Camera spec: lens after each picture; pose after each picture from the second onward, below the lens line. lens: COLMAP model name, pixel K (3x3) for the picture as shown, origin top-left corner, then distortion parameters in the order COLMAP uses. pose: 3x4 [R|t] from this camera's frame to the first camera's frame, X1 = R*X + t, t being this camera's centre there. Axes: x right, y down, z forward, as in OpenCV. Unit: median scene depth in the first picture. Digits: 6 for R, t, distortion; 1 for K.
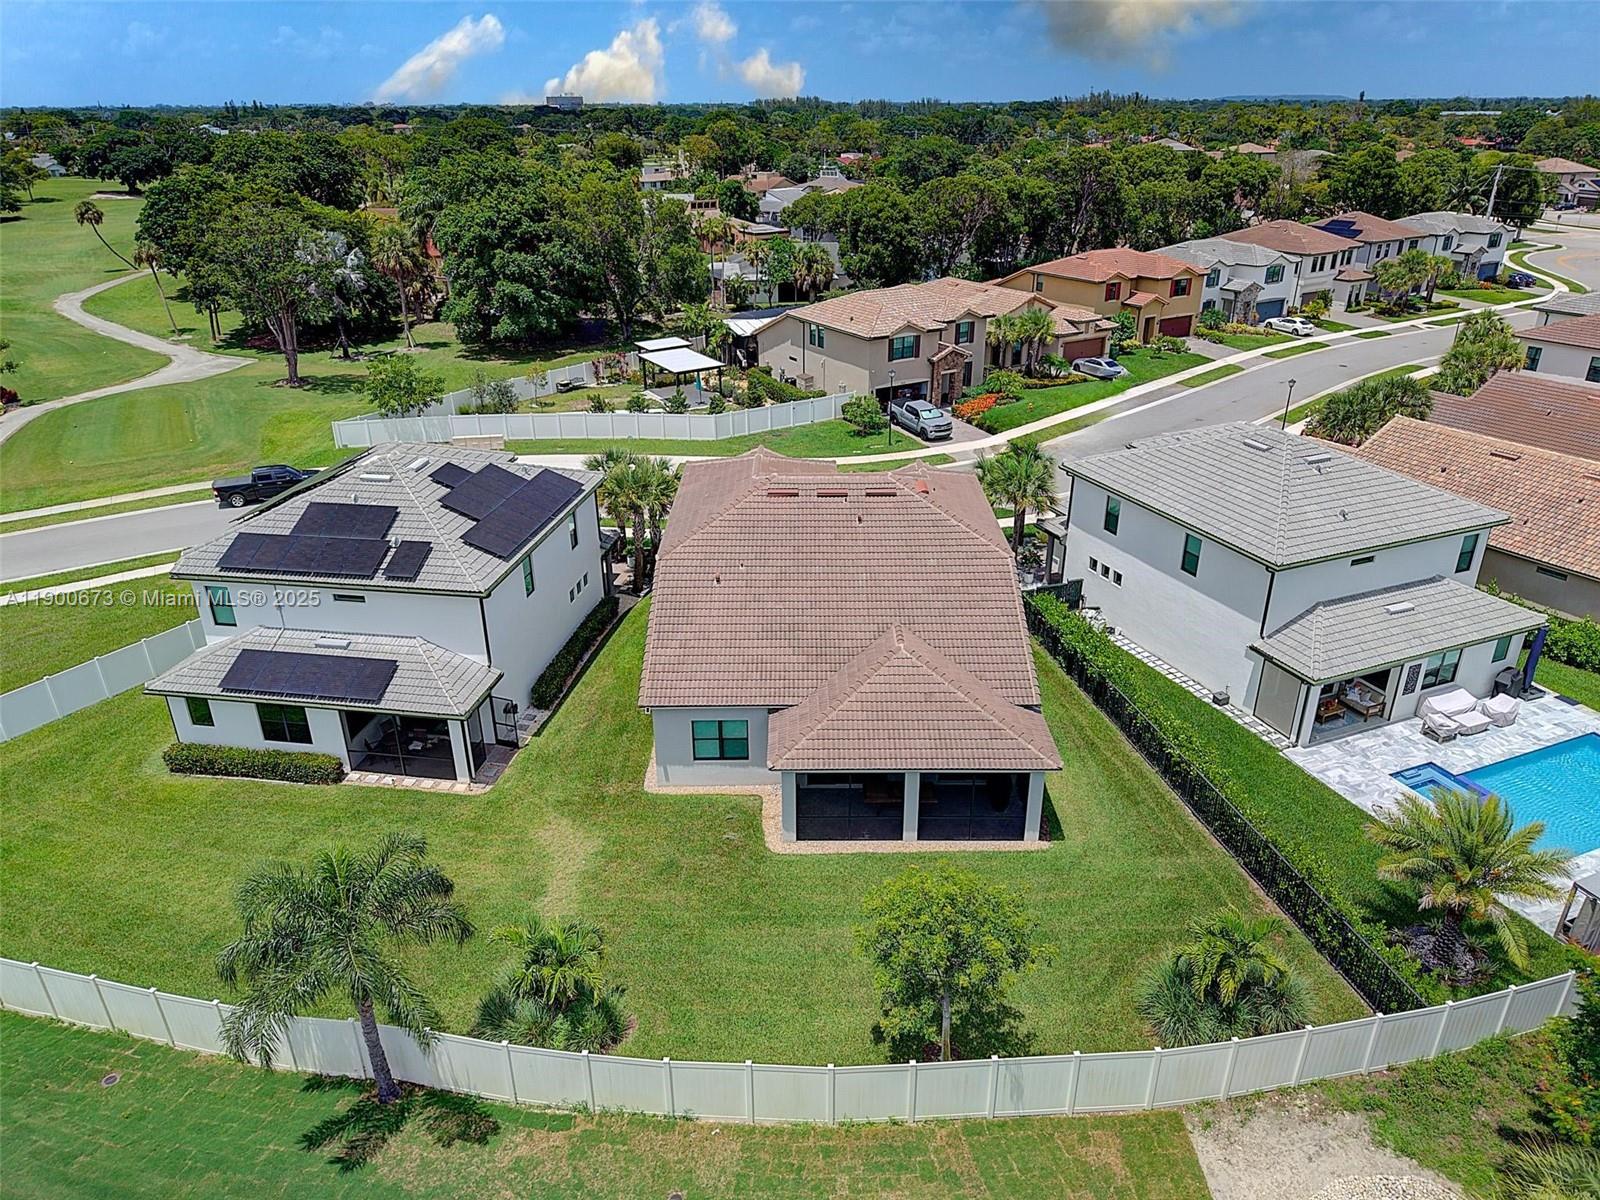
lens RADIAL K [[1075.8, 0, 793.7], [0, 1075.8, 592.4], [0, 0, 1]] dist [0.018197, -0.019930]
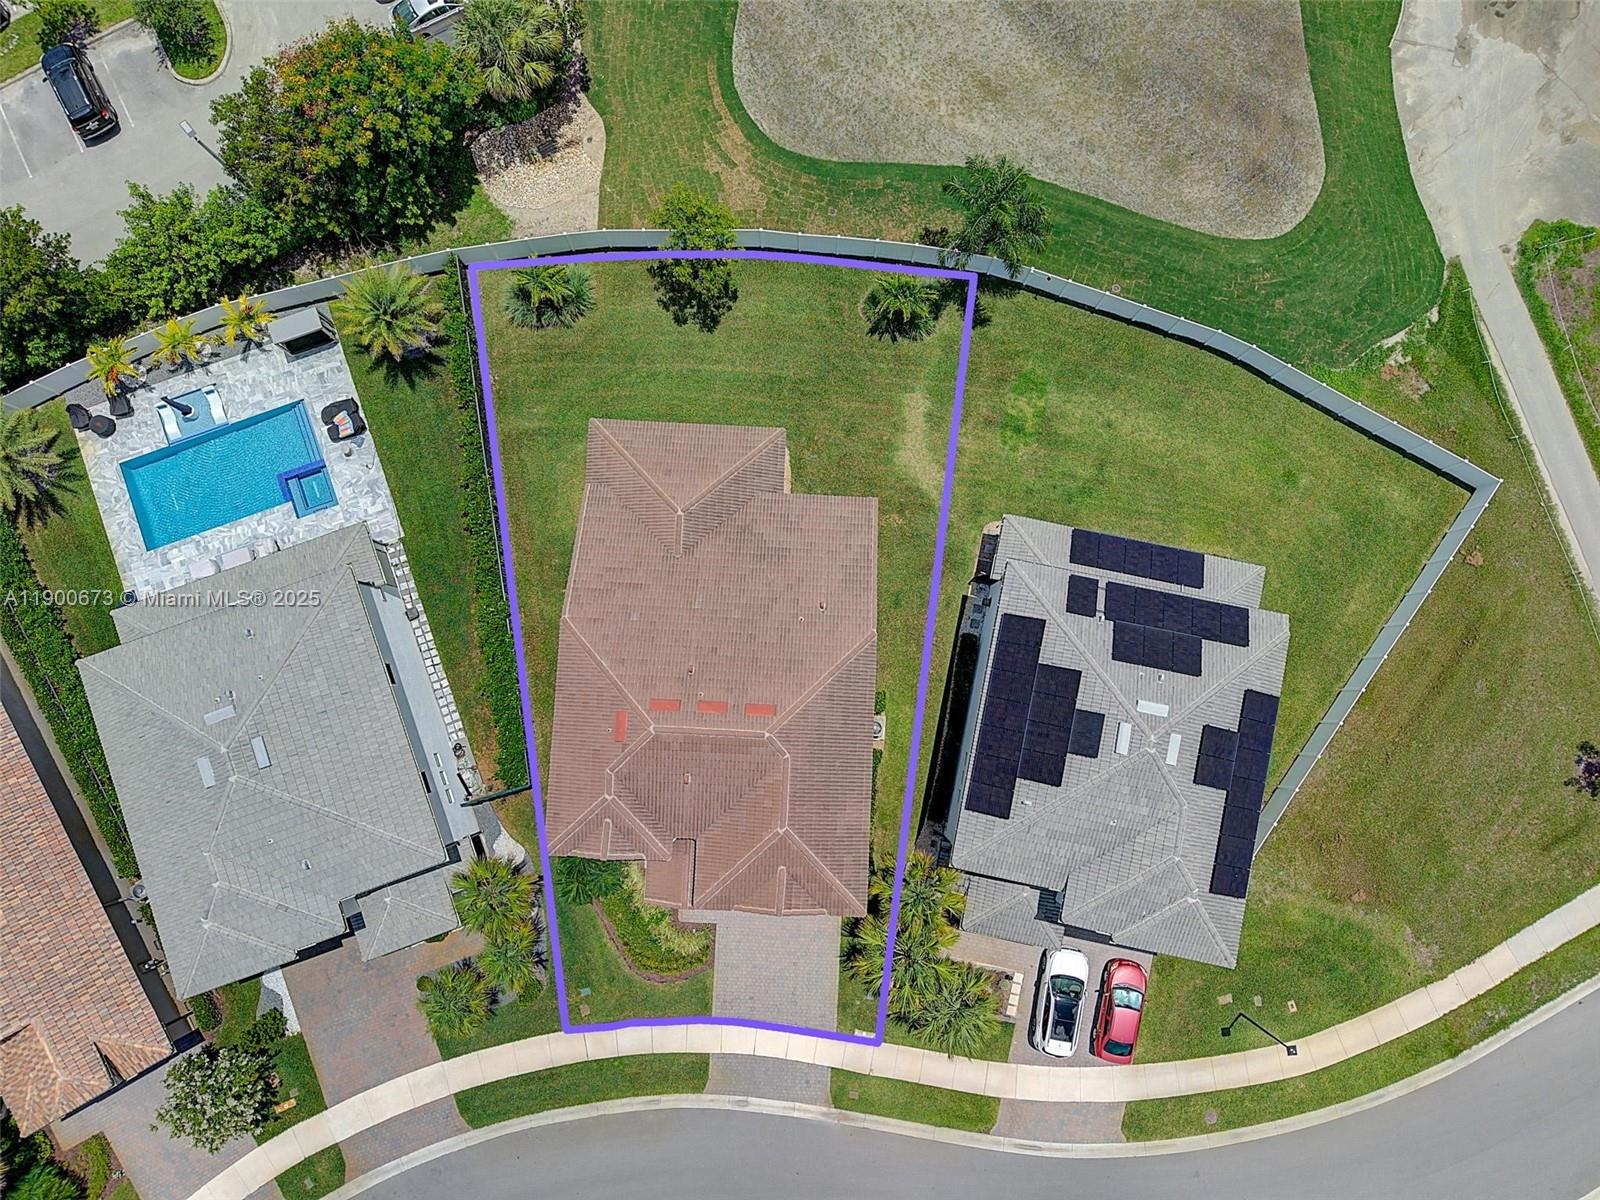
lens RADIAL K [[1075.8, 0, 794.1], [0, 1075.8, 609.6], [0, 0, 1]] dist [0.018197, -0.019930]
pose [[-0.998763, -0.047765, 0.013812, -0.056754], [0.028982, -0.333541, 0.942290, -1.097982], [-0.040401, 0.941525, 0.334513, 0.601700]]
